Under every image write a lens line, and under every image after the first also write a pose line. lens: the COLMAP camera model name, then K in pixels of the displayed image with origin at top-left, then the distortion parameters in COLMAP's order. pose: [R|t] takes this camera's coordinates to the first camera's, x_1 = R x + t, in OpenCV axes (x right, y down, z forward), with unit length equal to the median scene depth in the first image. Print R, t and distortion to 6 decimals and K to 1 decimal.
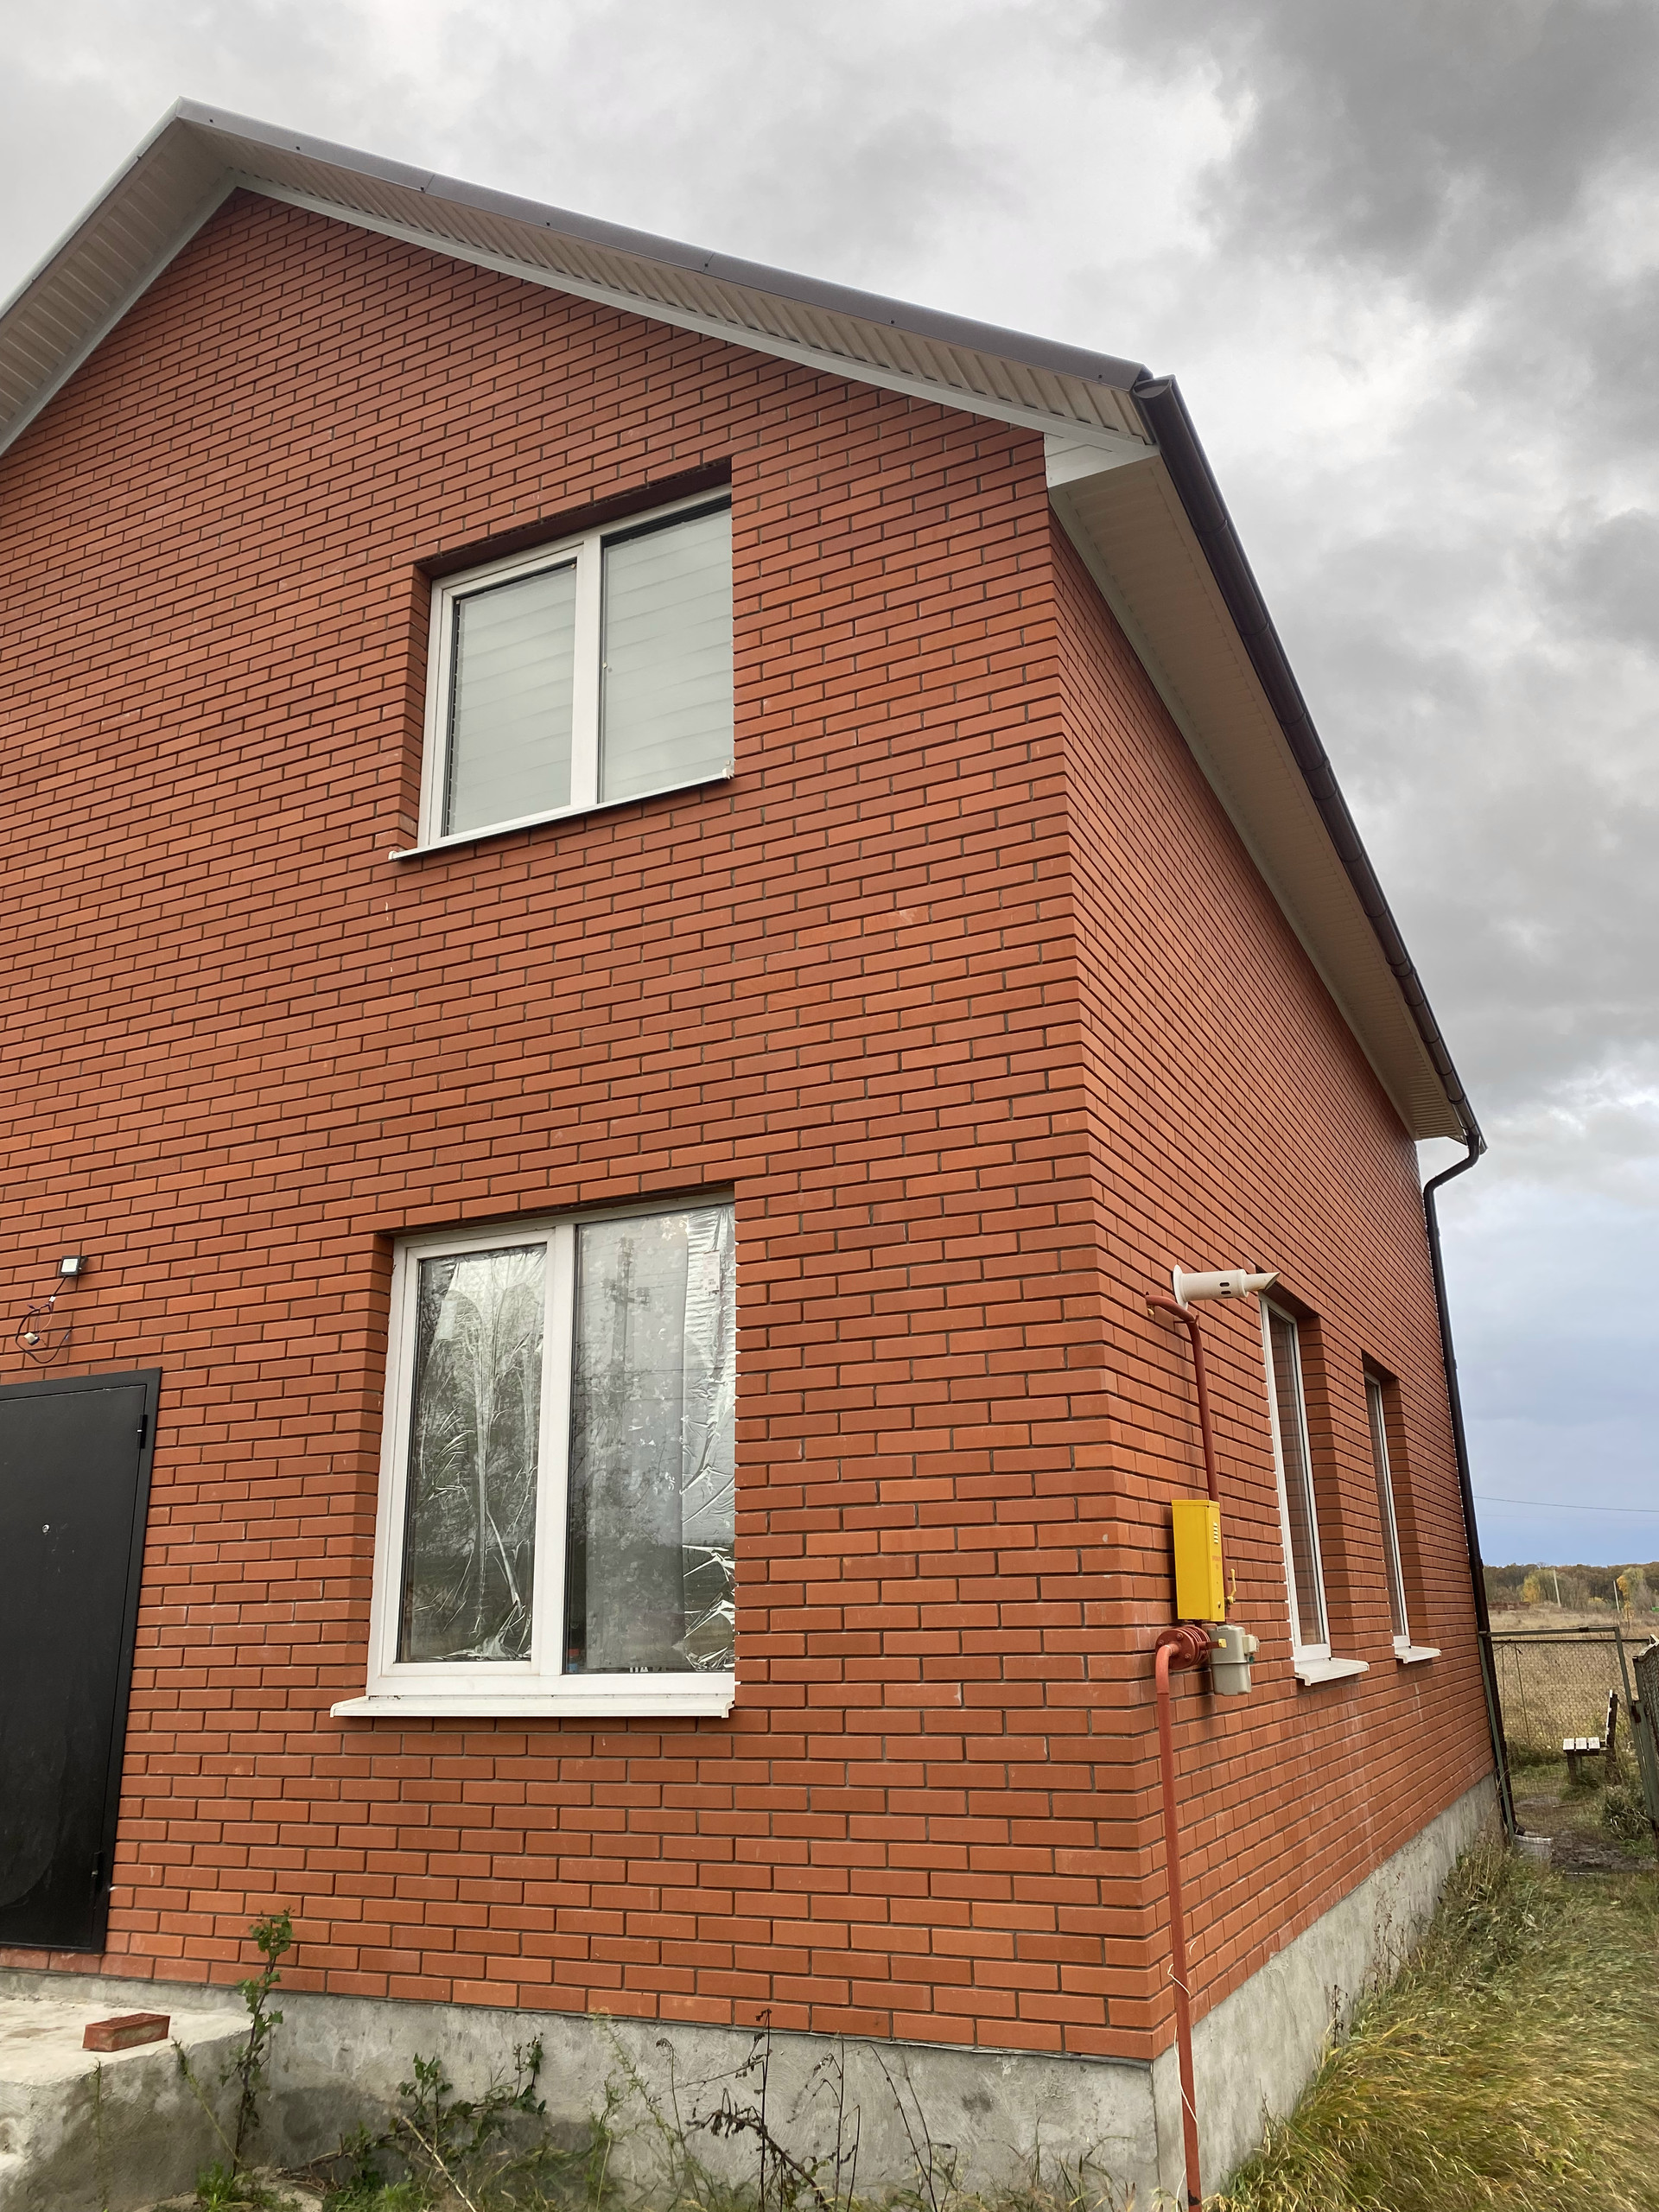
lens RADIAL K [[1716.8, 0, 827.9], [0, 1716.8, 1006.4], [0, 0, 1]] dist [0.074256, -0.068573]
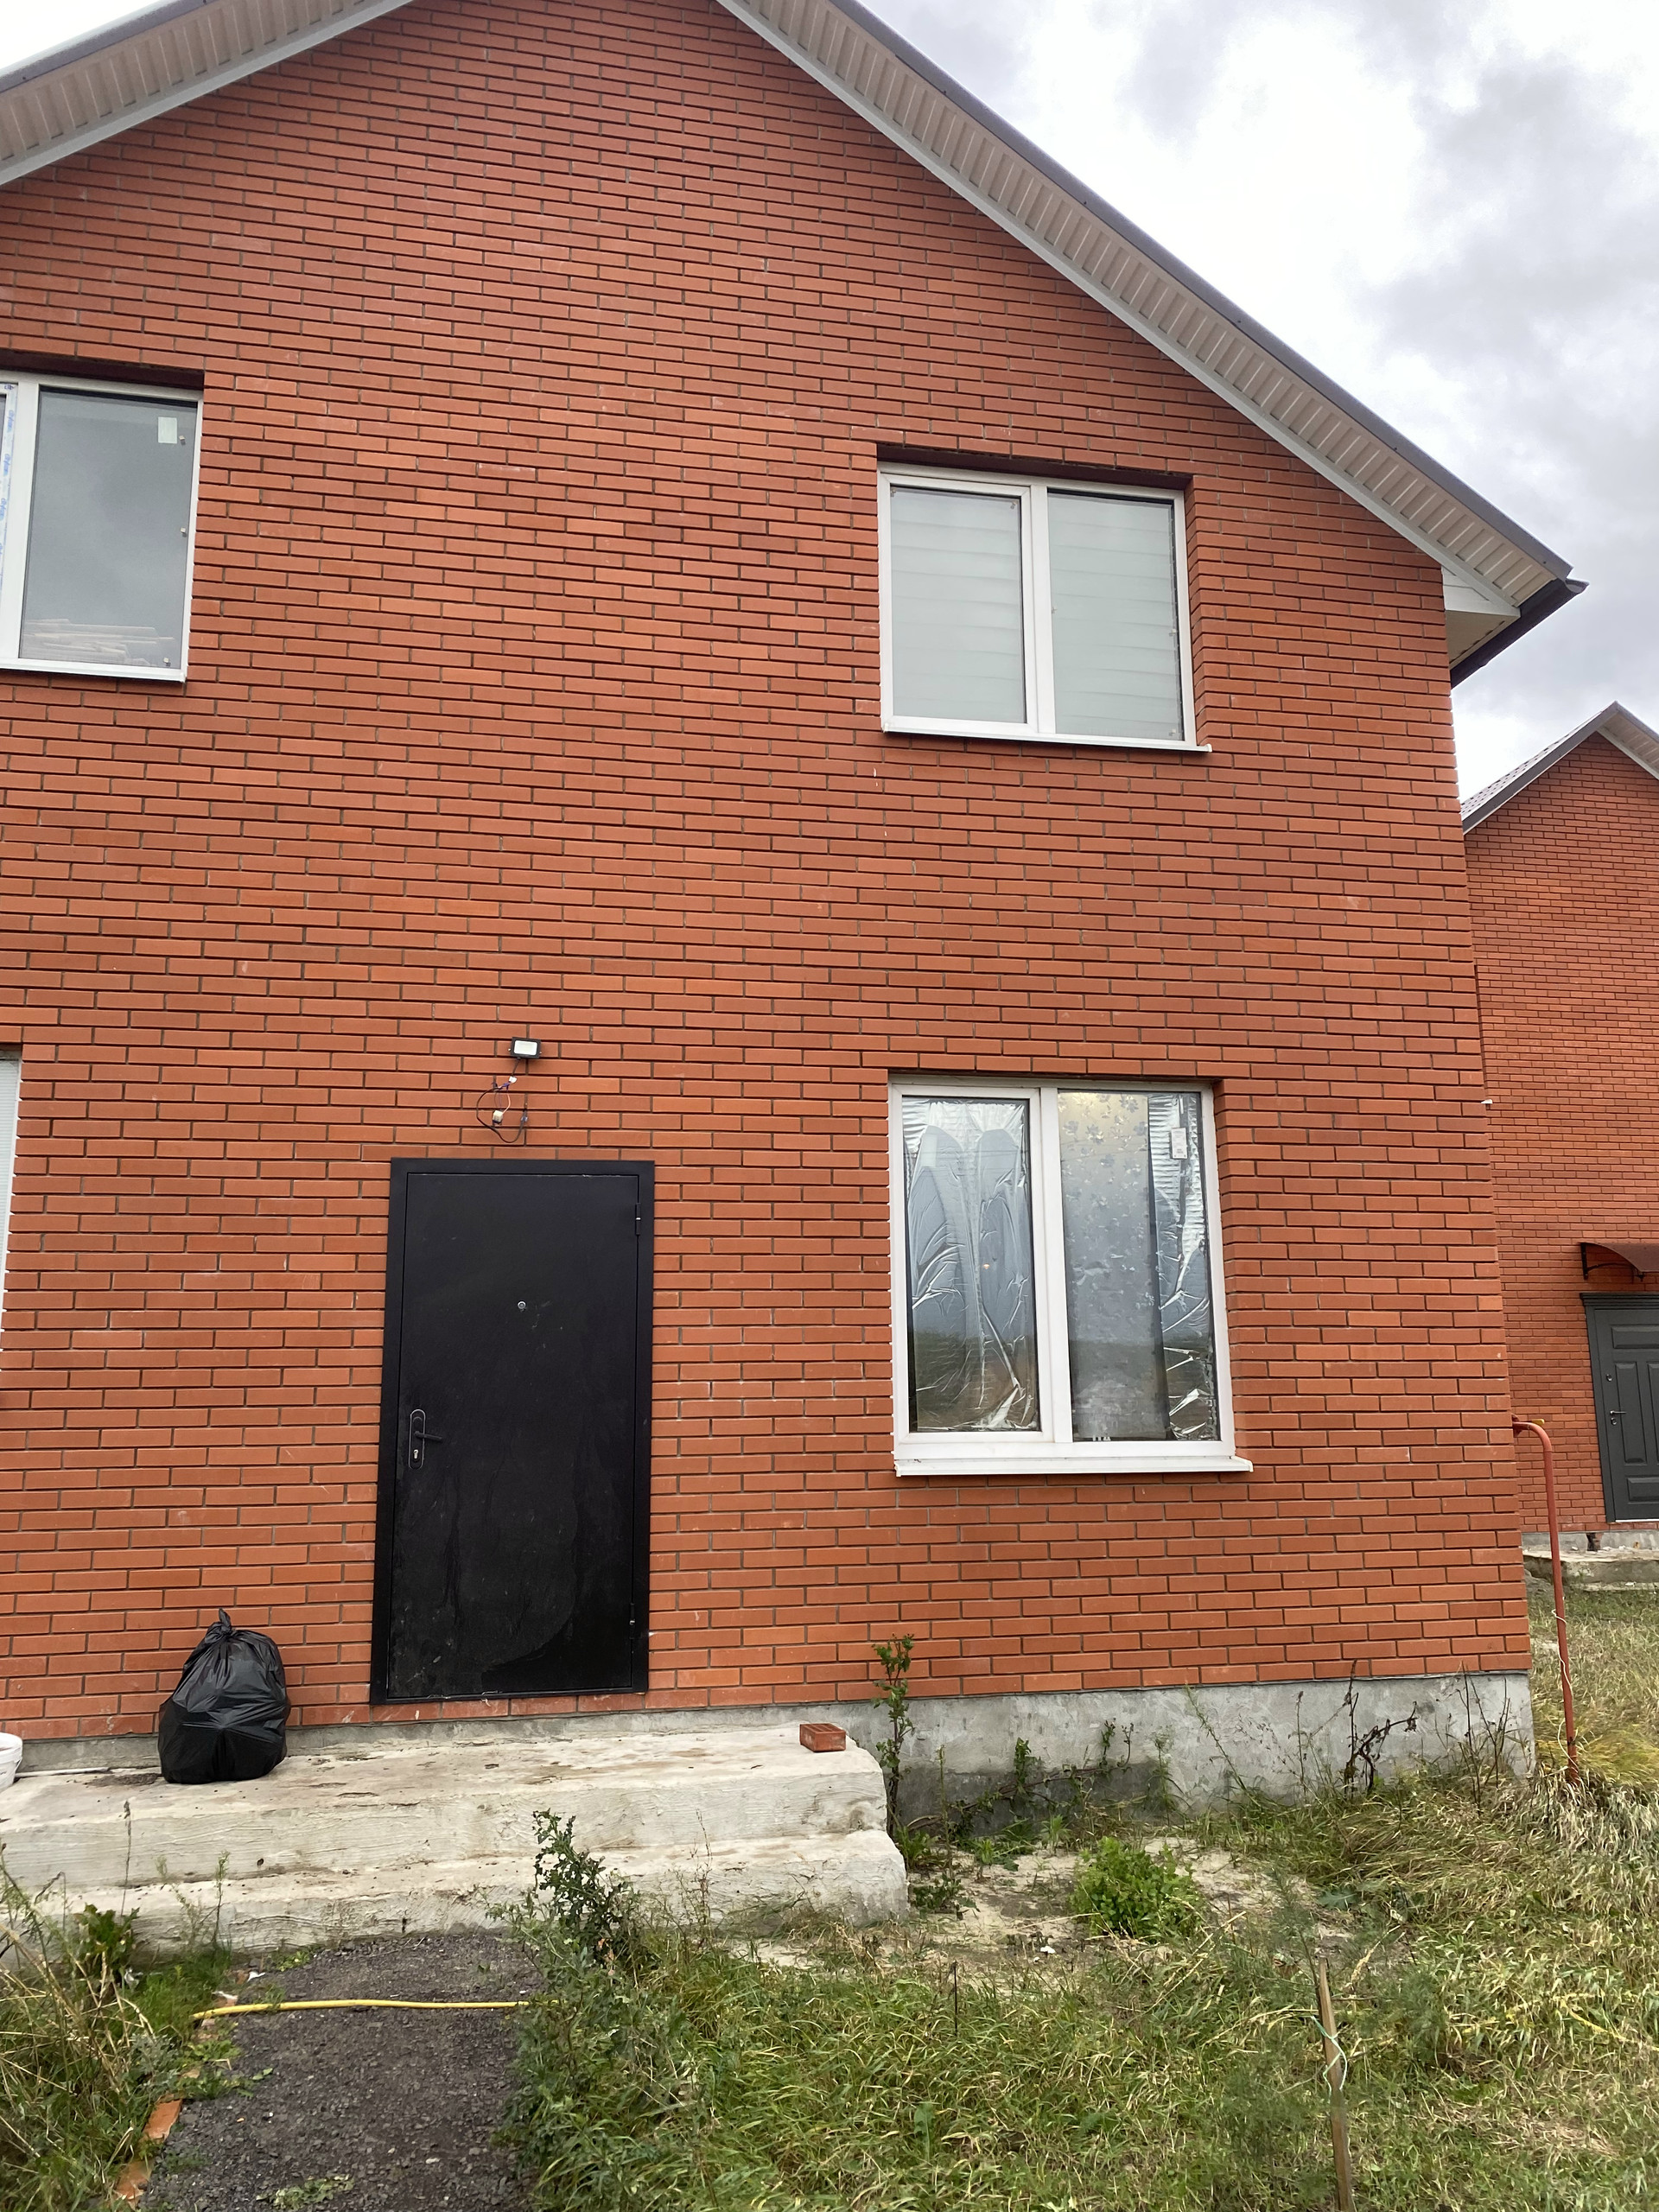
lens RADIAL K [[1716.8, 0, 796.8], [0, 1716.8, 1038.5], [0, 0, 1]] dist [0.074256, -0.068573]
pose [[0.785139, 0.146059, 0.601850, -1.037643], [-0.207766, 0.977595, 0.033795, 0.090775], [-0.583429, -0.151578, 0.797894, 0.151406]]
